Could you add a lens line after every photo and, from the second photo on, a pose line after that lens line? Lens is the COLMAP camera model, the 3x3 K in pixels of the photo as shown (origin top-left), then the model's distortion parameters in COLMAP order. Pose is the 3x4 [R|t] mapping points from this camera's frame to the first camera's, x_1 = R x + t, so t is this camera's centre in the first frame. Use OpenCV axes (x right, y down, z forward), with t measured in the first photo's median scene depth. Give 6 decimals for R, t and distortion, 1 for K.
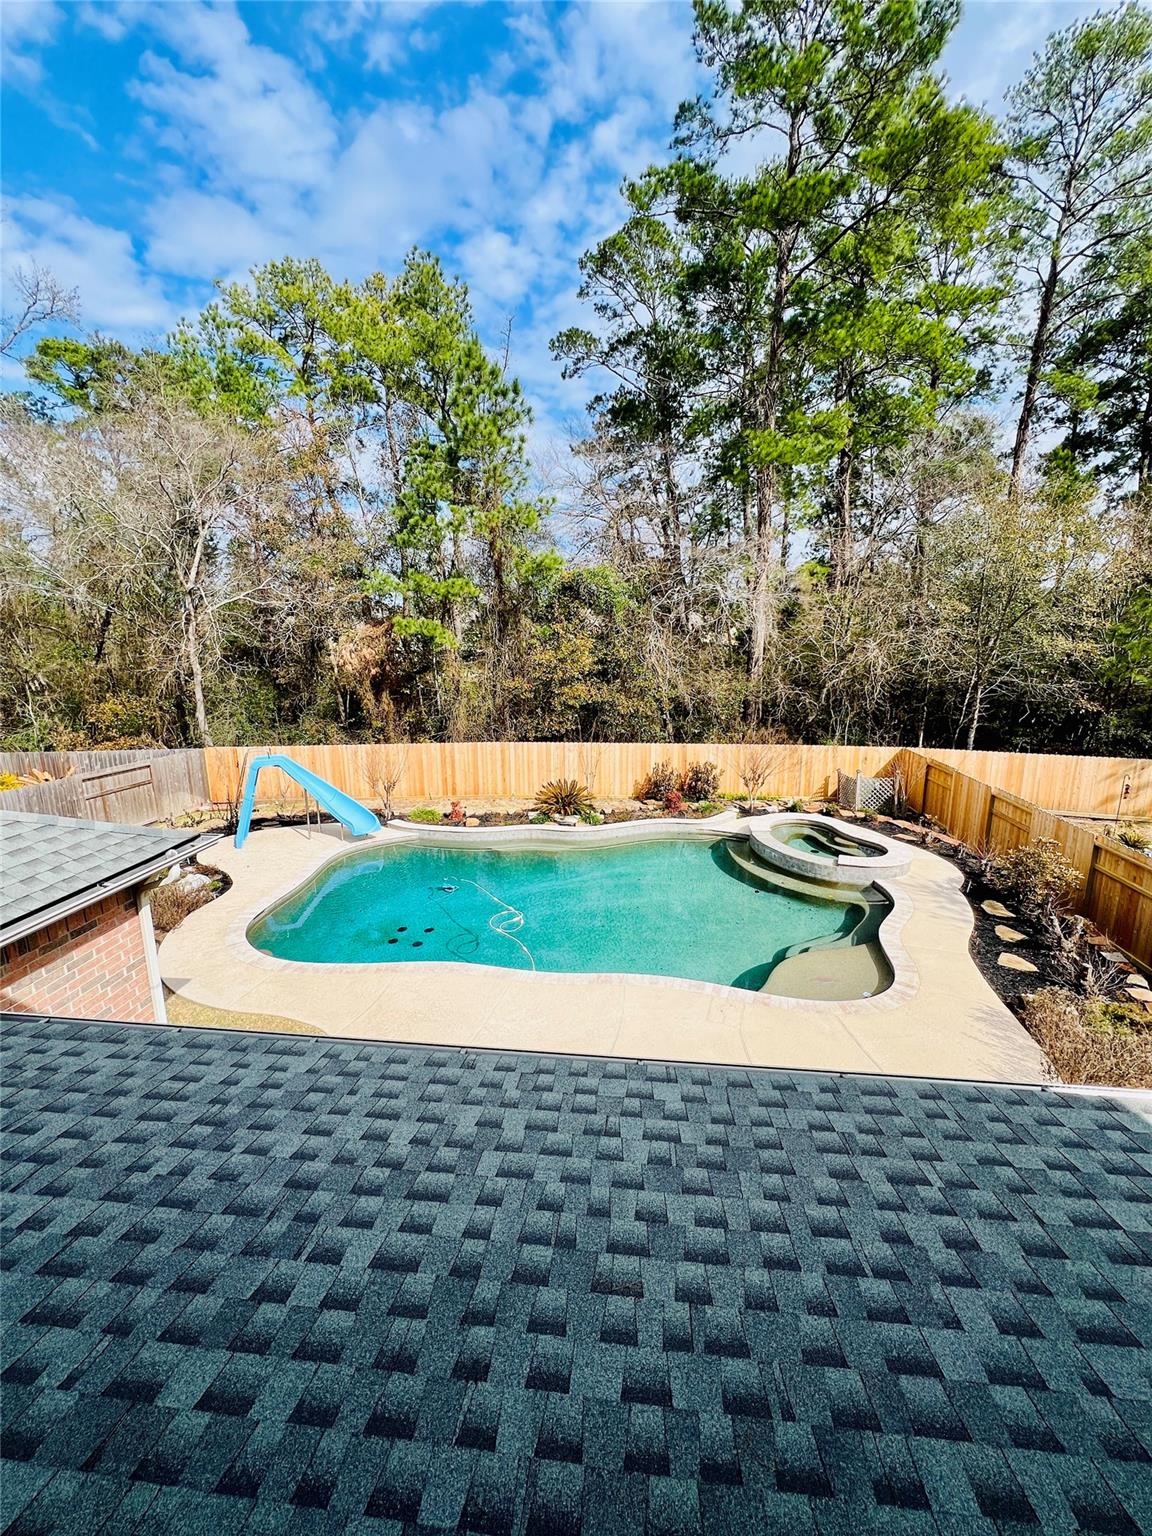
lens RADIAL K [[615.6, 0, 573.7], [0, 615.6, 773.8], [0, 0, 1]] dist [0.001224, 0.000000]
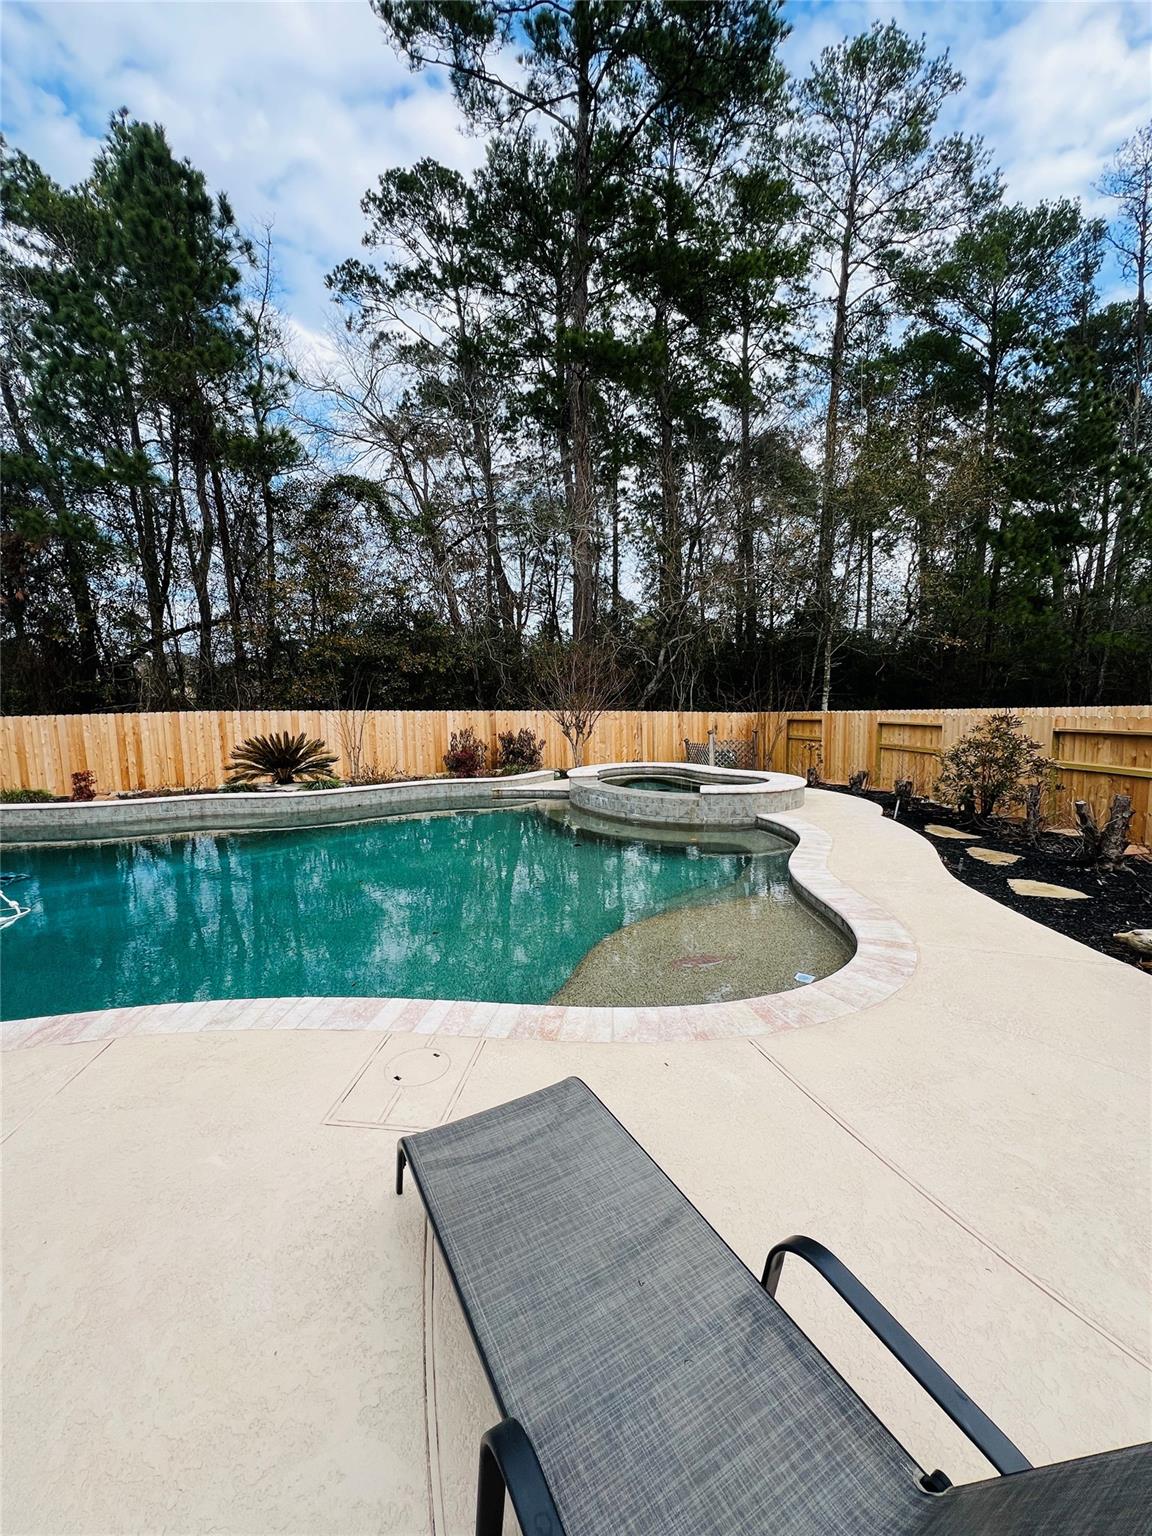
lens RADIAL K [[615.6, 0, 574.8], [0, 615.6, 793.7], [0, 0, 1]] dist [0.001224, 0.000000]
pose [[0.971150, -0.045797, 0.234029, 0.098778], [0.061279, 0.996357, -0.059314, 0.104784], [-0.230460, 0.071944, 0.970419, 0.262307]]
